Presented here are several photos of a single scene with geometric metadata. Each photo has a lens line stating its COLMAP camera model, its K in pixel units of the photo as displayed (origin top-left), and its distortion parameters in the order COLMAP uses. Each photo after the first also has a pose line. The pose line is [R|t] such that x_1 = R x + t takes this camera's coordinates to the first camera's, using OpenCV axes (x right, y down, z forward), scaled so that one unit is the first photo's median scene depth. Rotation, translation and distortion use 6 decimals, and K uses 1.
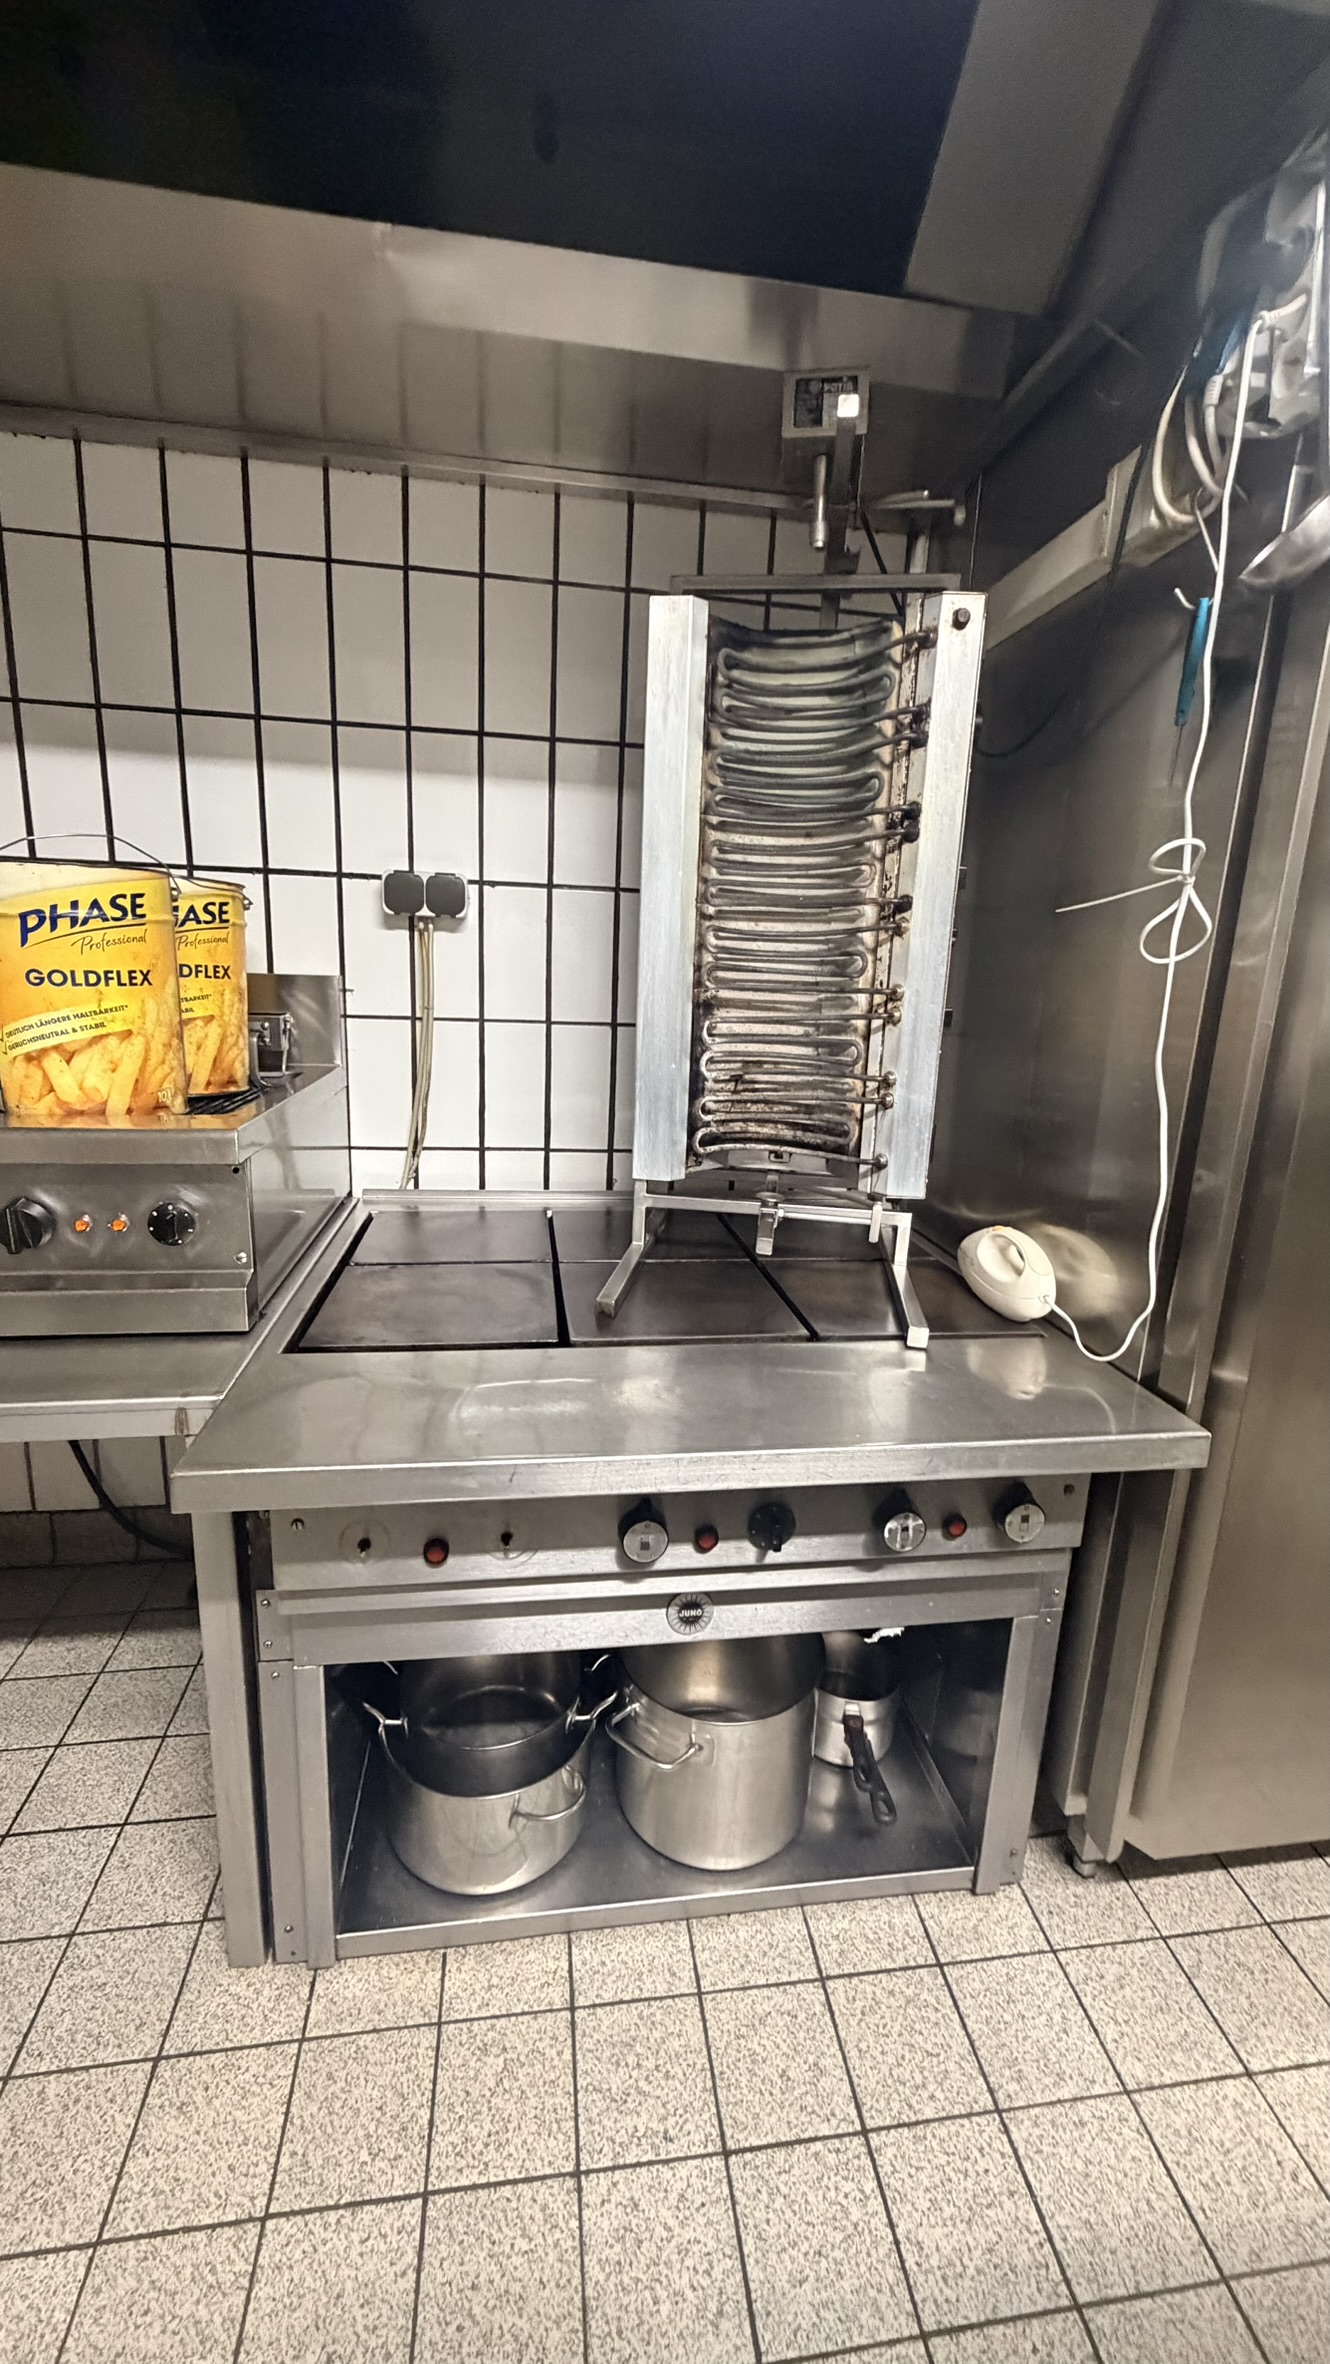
lens RADIAL K [[942.2, 0, 666.0], [0, 942.2, 1178.5], [0, 0, 1]] dist [0.000324, 0.000177]
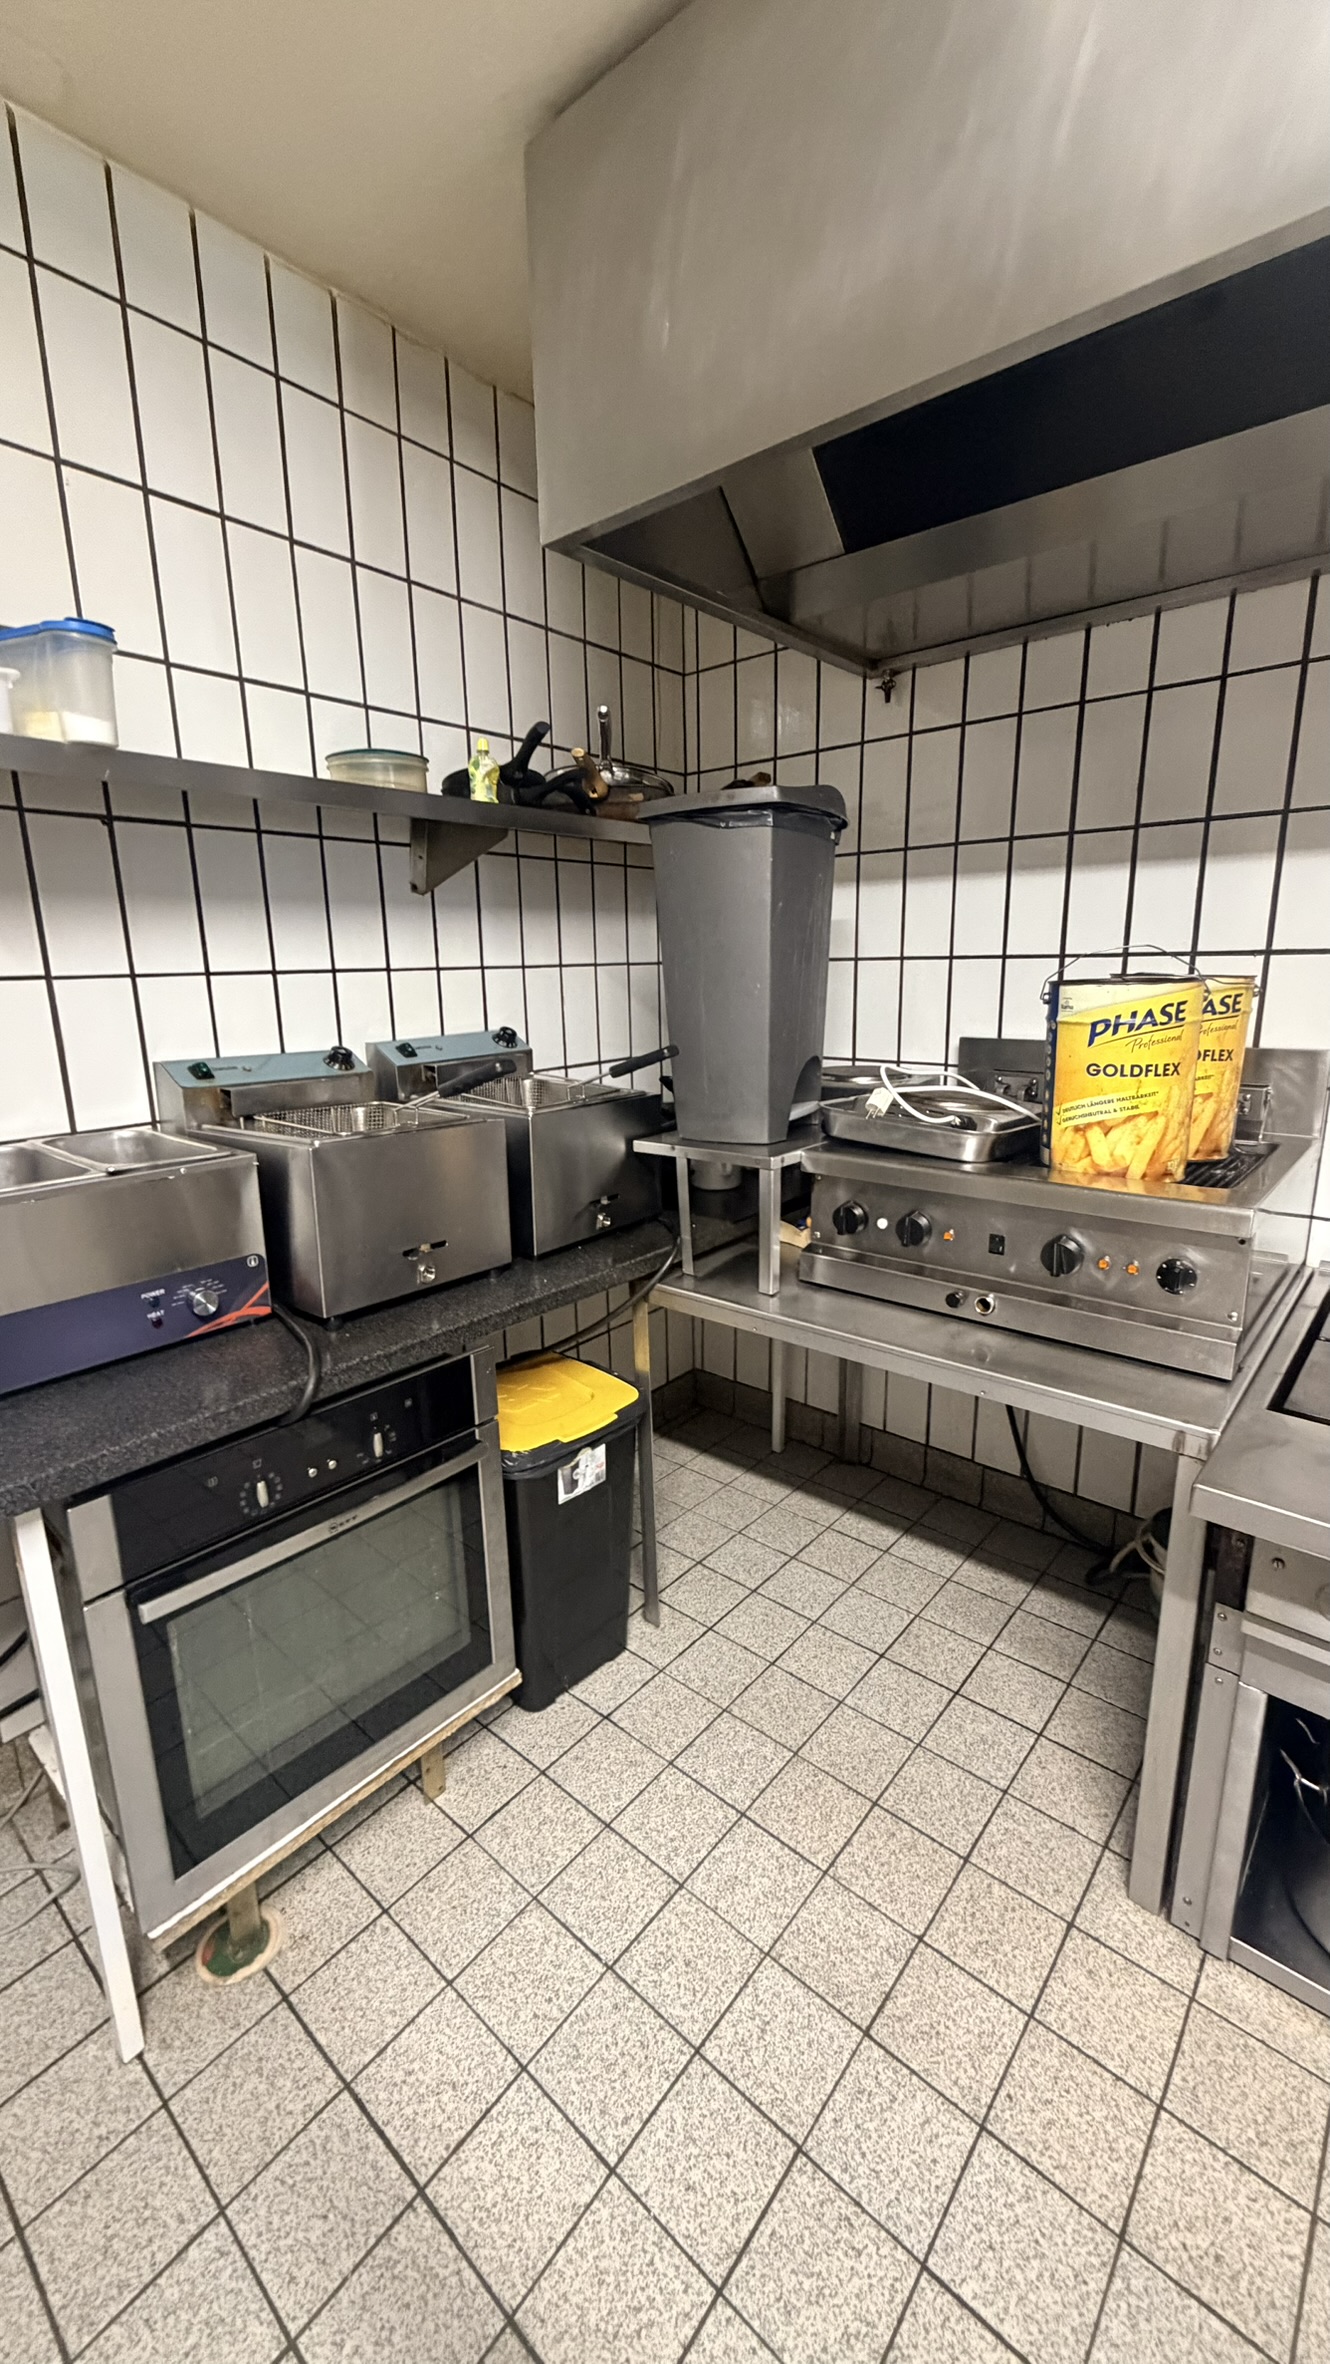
lens RADIAL K [[942.2, 0, 663.8], [0, 942.2, 1175.9], [0, 0, 1]] dist [0.000324, 0.000177]
pose [[0.654269, 0.119414, -0.746775, -0.063825], [-0.132389, 0.990292, 0.042365, -0.042646], [0.744584, 0.071147, 0.663726, -0.296817]]
